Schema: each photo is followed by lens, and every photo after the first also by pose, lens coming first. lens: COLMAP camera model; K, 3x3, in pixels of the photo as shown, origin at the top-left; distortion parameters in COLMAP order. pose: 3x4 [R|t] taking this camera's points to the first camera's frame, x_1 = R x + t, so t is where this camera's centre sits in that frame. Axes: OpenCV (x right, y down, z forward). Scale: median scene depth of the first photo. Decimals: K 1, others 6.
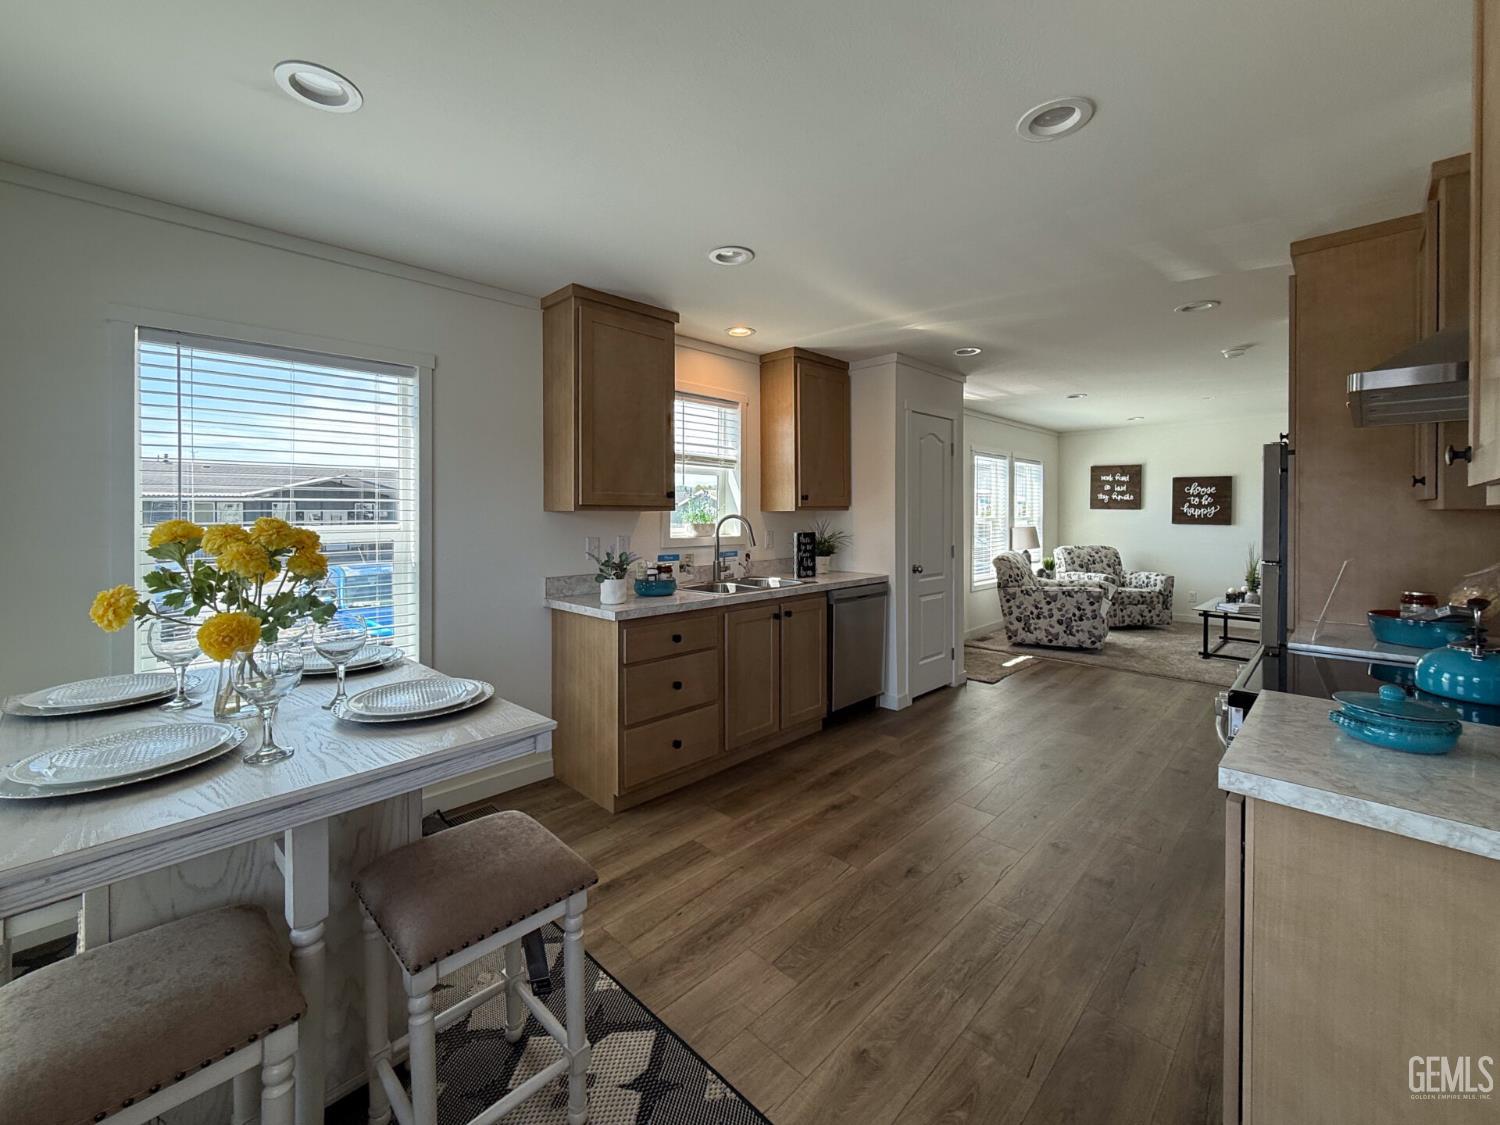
lens RADIAL K [[623.6, 0, 744.9], [0, 623.6, 523.0], [0, 0, 1]] dist [-0.000891, 0.000052]
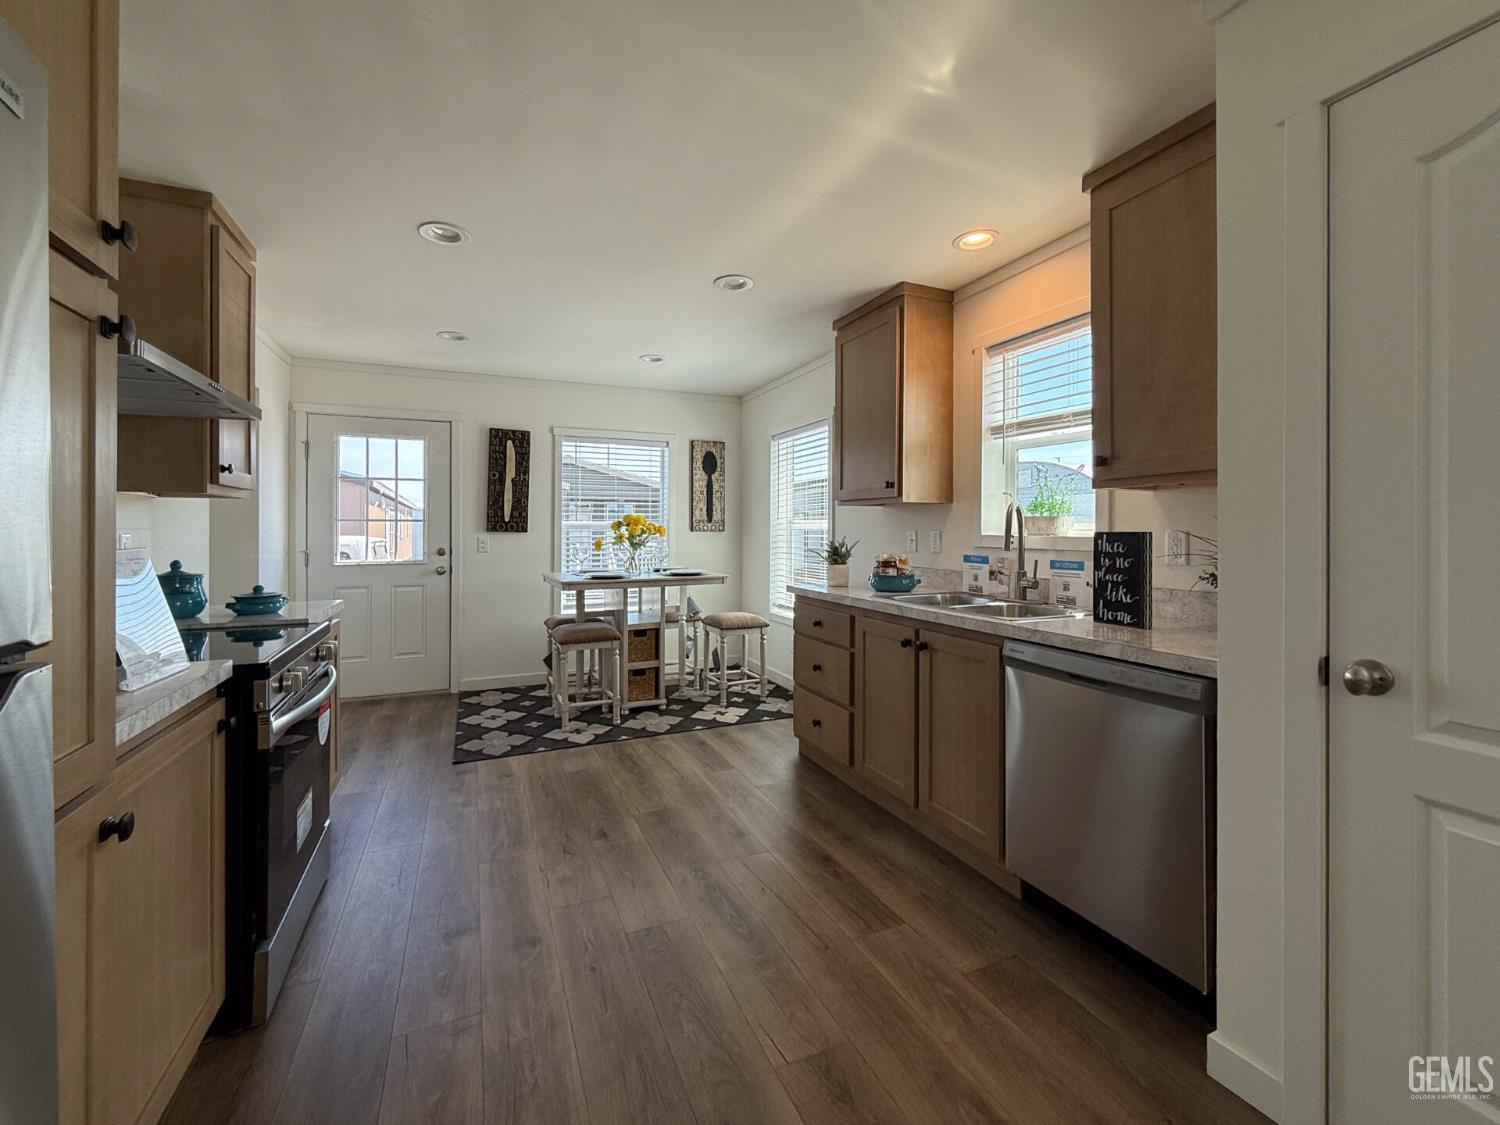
lens RADIAL K [[619.6, 0, 736.9], [0, 619.6, 528.2], [0, 0, 1]] dist [-0.001923, -0.000057]
pose [[-0.379014, 0.000953, -0.925390, 0.665343], [-0.013111, 0.999894, 0.006400, 0.013202], [0.925298, 0.014559, -0.378961, 0.919972]]
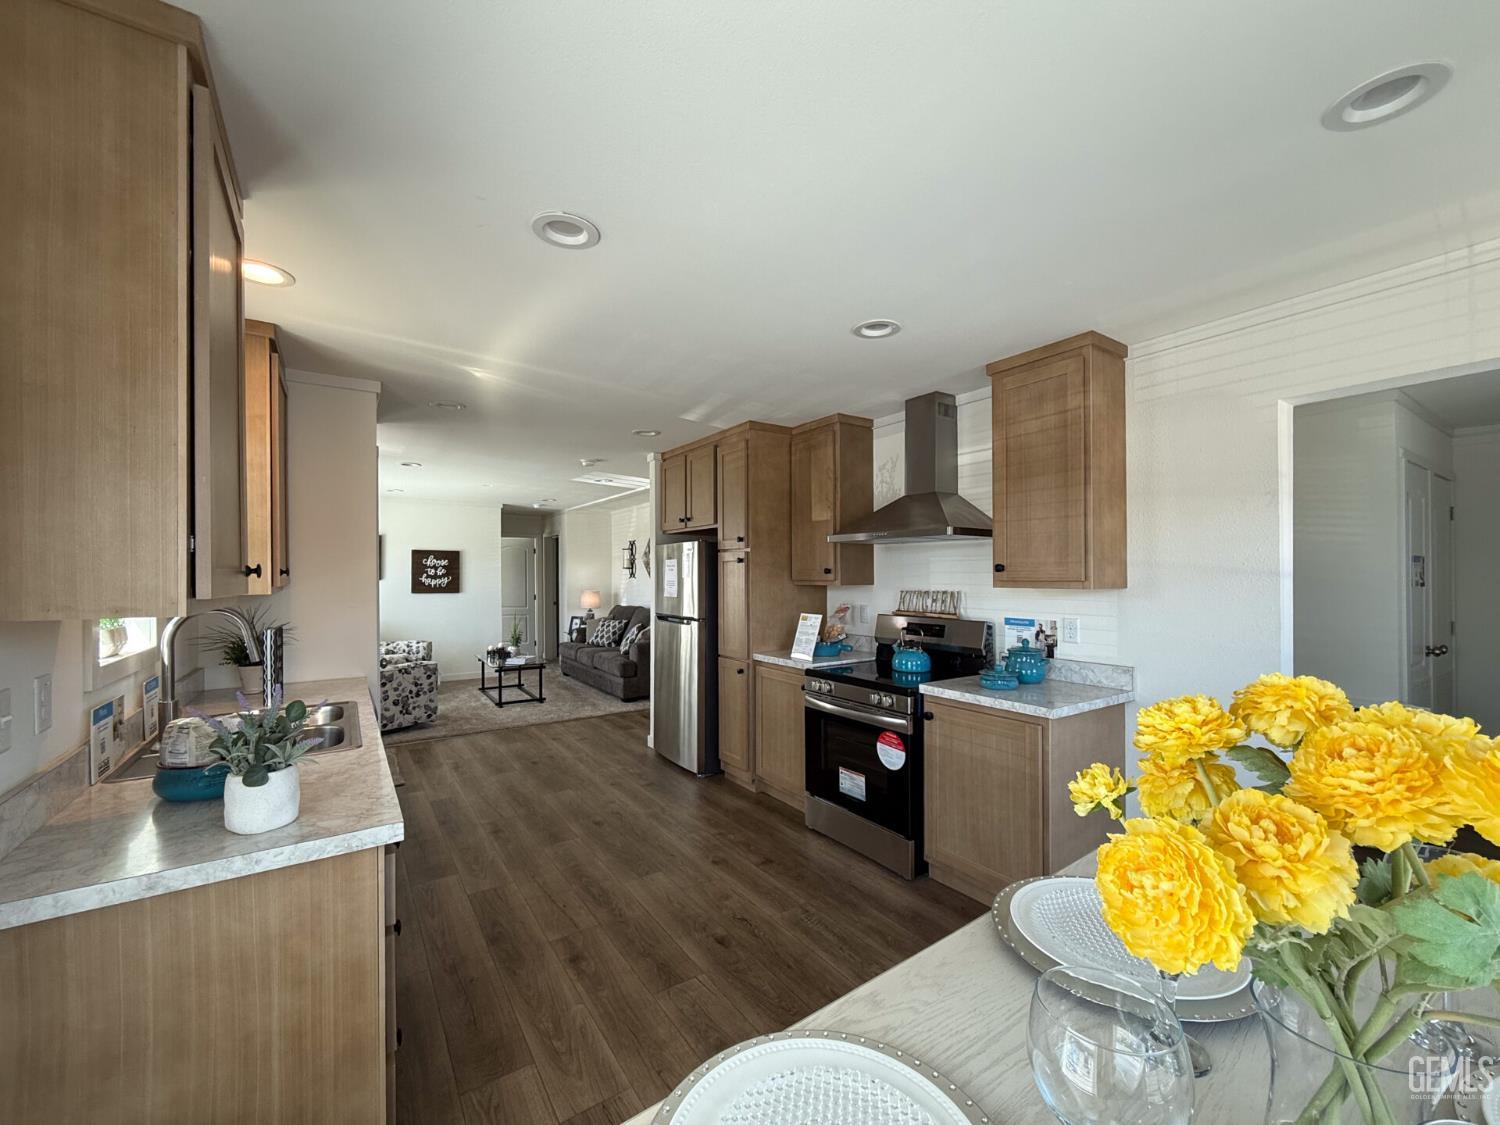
lens RADIAL K [[610.4, 0, 750.0], [0, 610.4, 562.5], [0, 0, 1]] dist [0.000226, 0.000055]
pose [[0.192650, 0.017336, 0.981114, -0.418760], [0.022050, 0.999515, -0.021991, -0.028114], [-0.981020, 0.025870, 0.192175, 0.424679]]
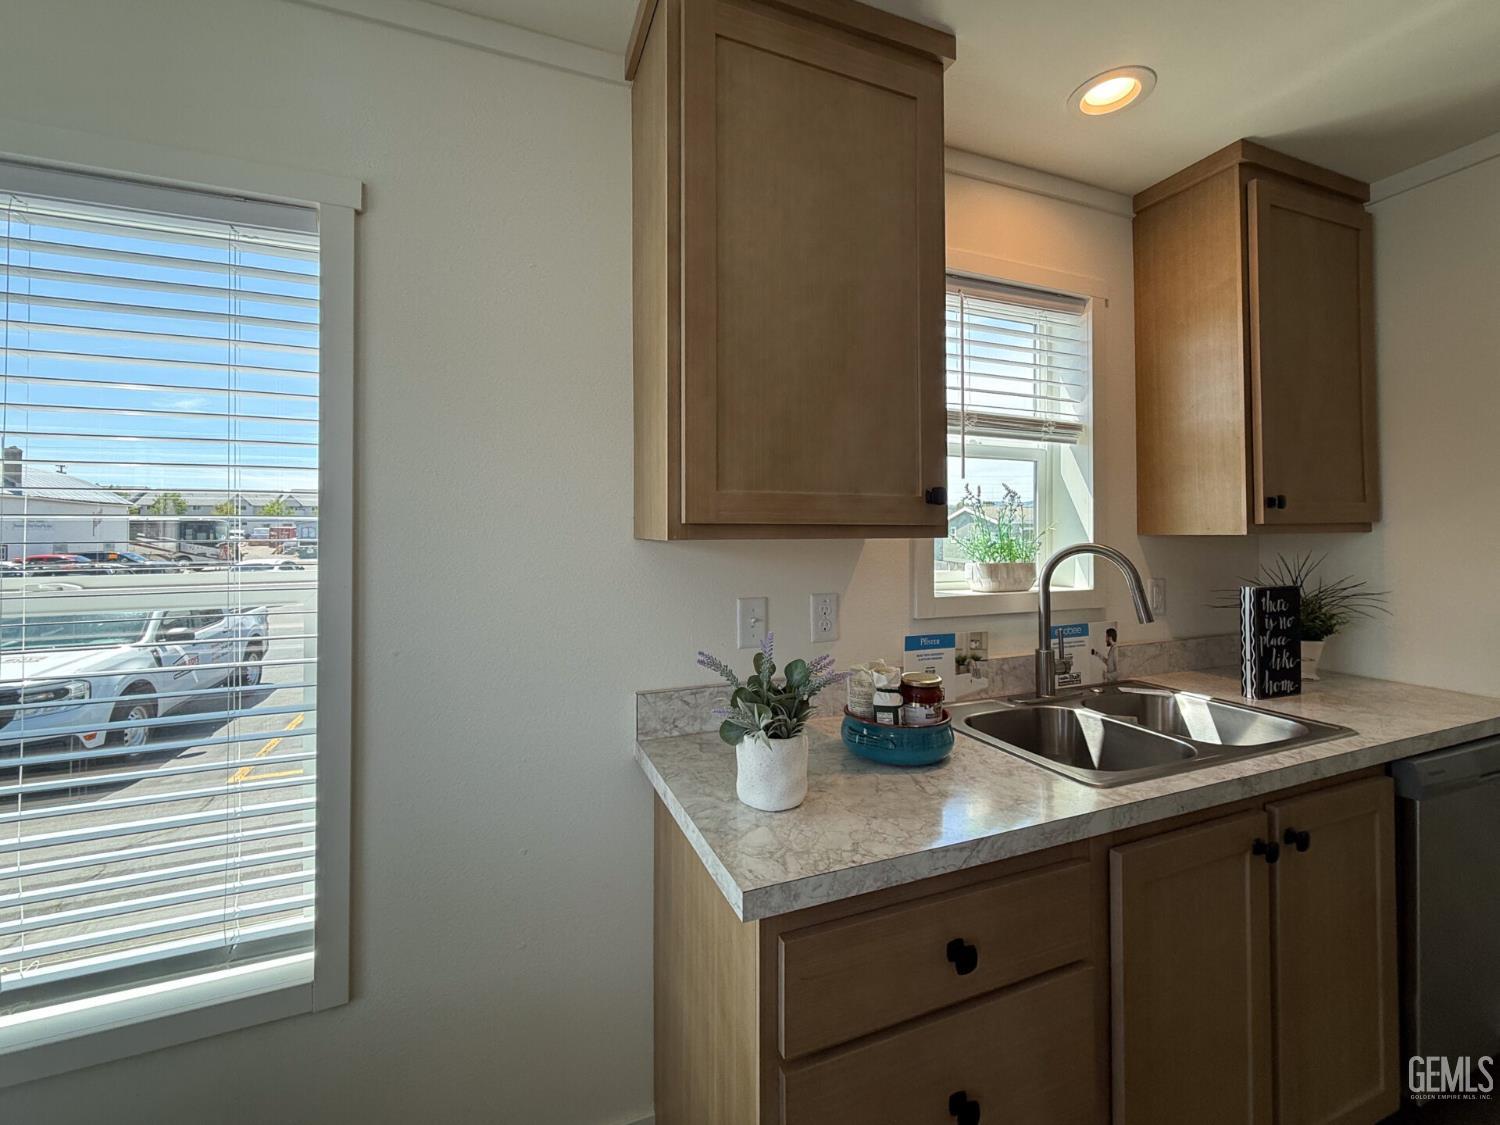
lens RADIAL K [[619.6, 0, 736.9], [0, 619.6, 528.2], [0, 0, 1]] dist [-0.001923, -0.000057]
pose [[0.912977, -0.007029, -0.407950, -0.060997], [-0.002833, 0.999718, -0.023566, -0.013122], [0.408000, 0.022671, 0.912700, 0.486111]]
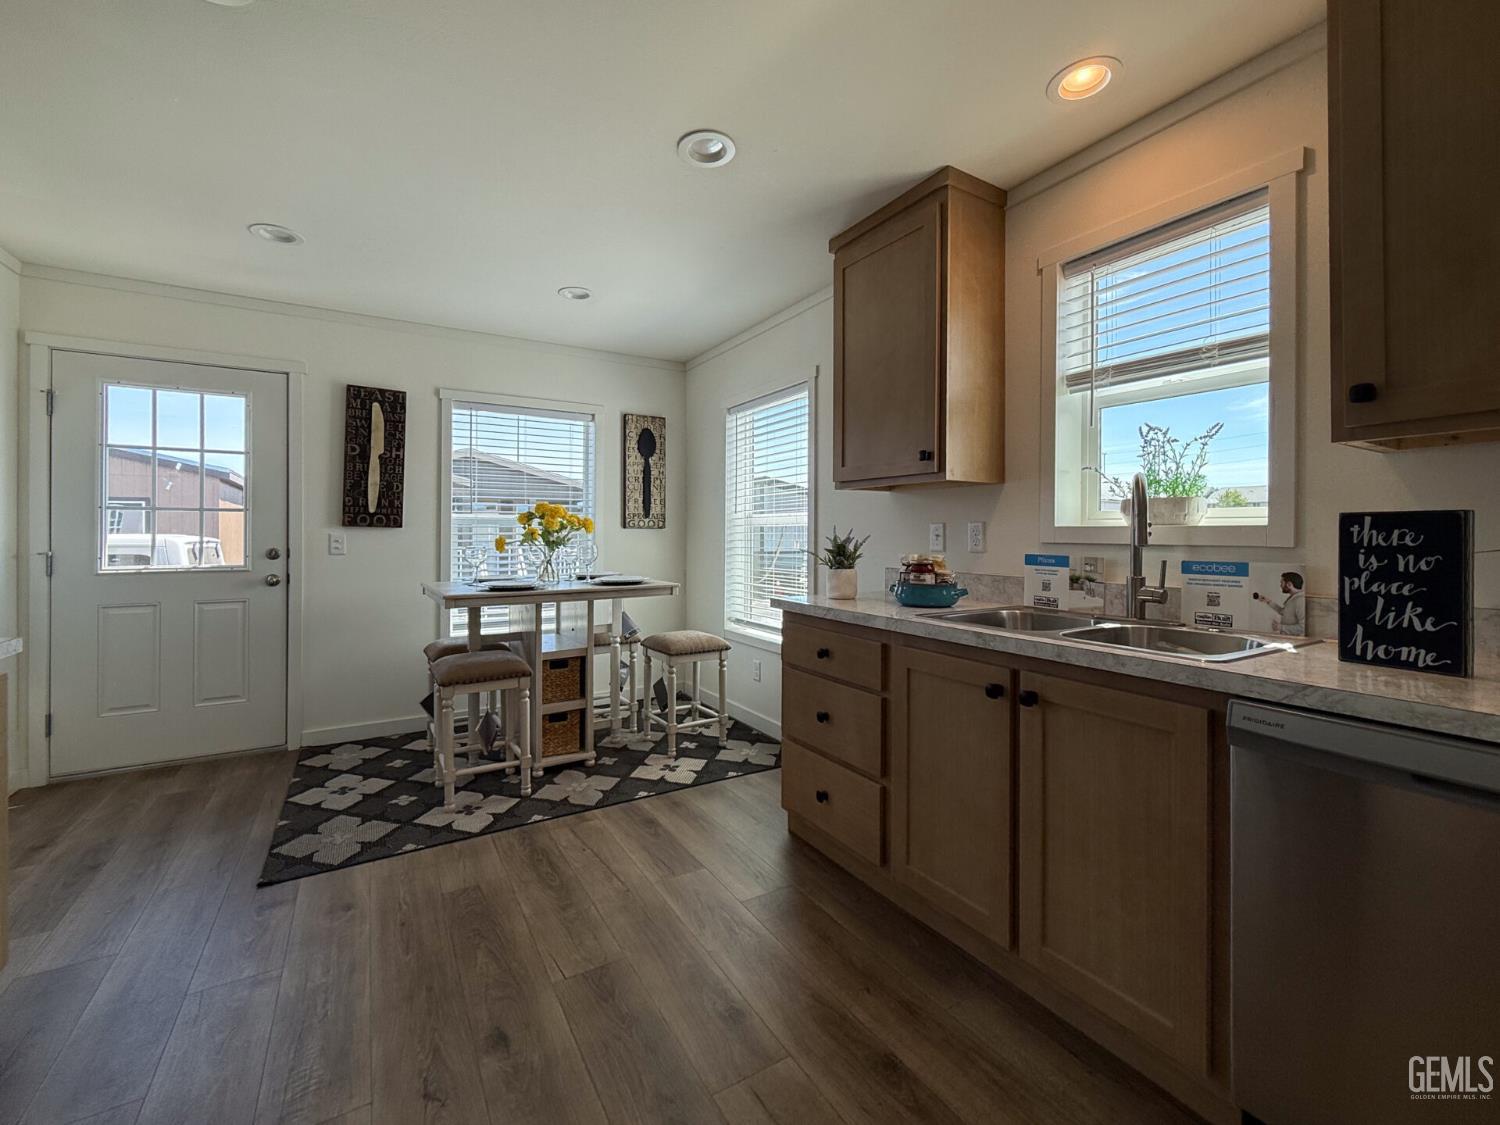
lens RADIAL K [[629.4, 0, 738.6], [0, 629.4, 533.3], [0, 0, 1]] dist [-0.000388, -0.000062]
pose [[-0.253516, 0.002579, -0.967328, 0.462860], [-0.015666, 0.999854, 0.006772, 0.028309], [0.967204, 0.016870, -0.253438, 0.788748]]
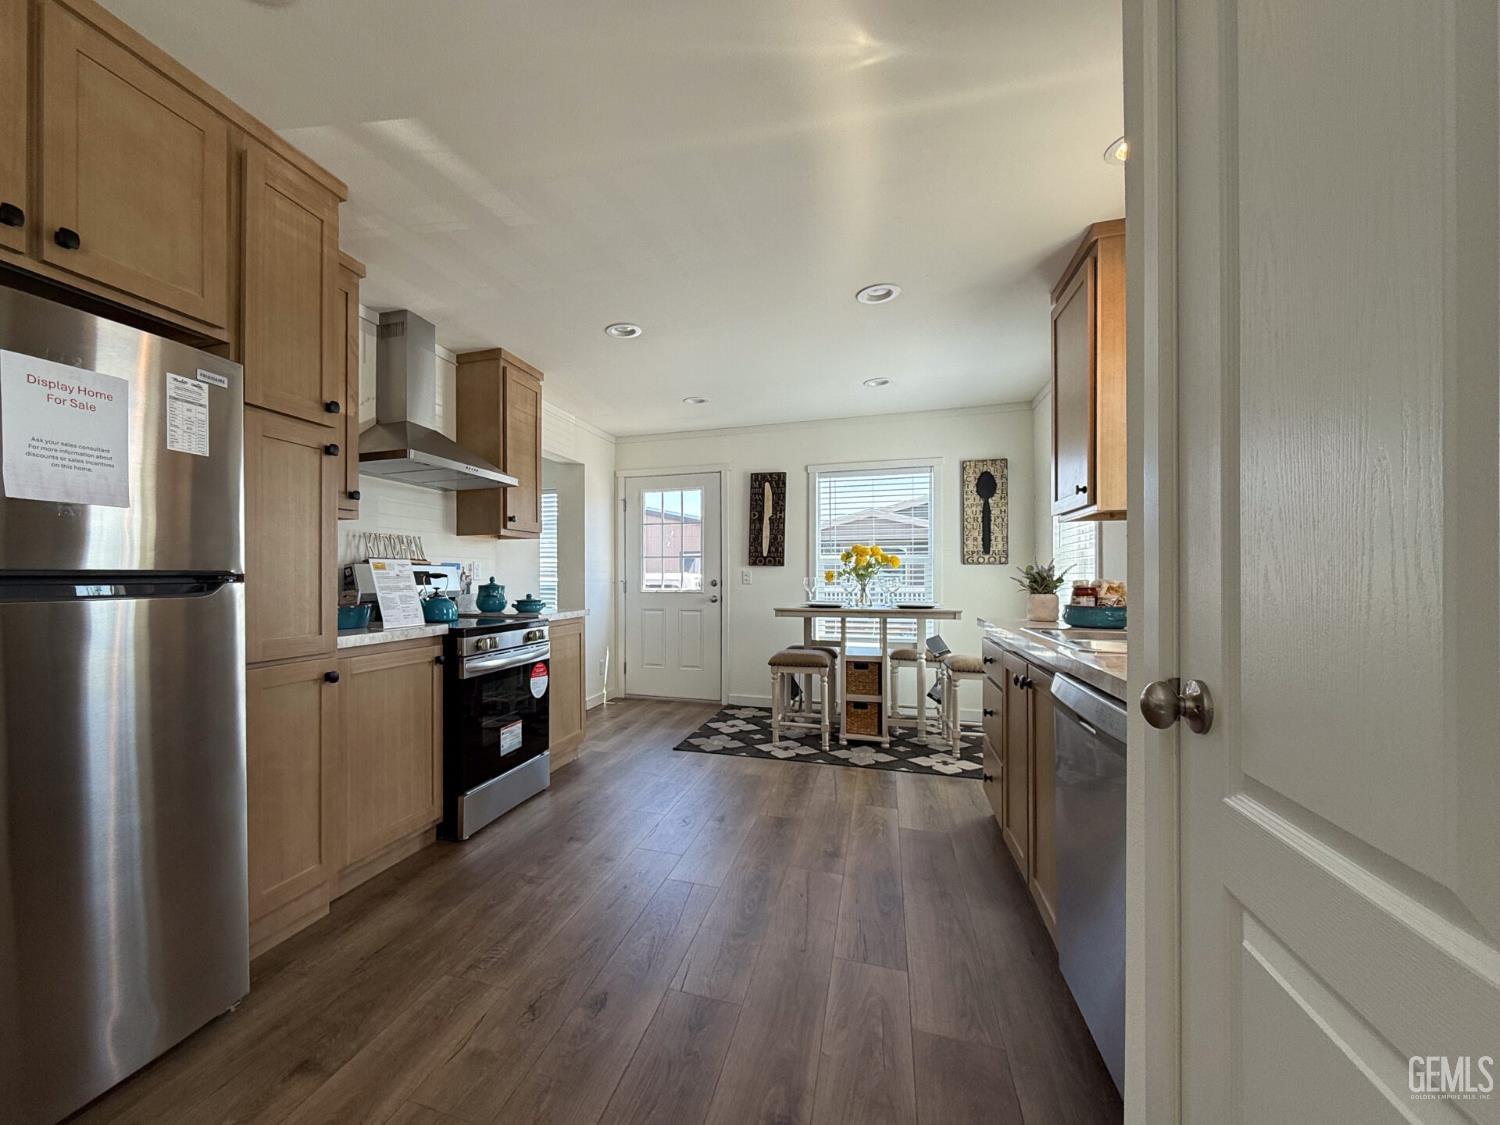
lens RADIAL K [[640.6, 0, 636.8], [0, 640.6, 571.9], [0, 0, 1]] dist [0.000343, 0.000015]
pose [[-0.914714, -0.000254, -0.404102, 0.529943], [-0.003477, 0.999968, 0.007242, 0.037618], [0.404088, 0.008029, -0.914685, 1.188499]]
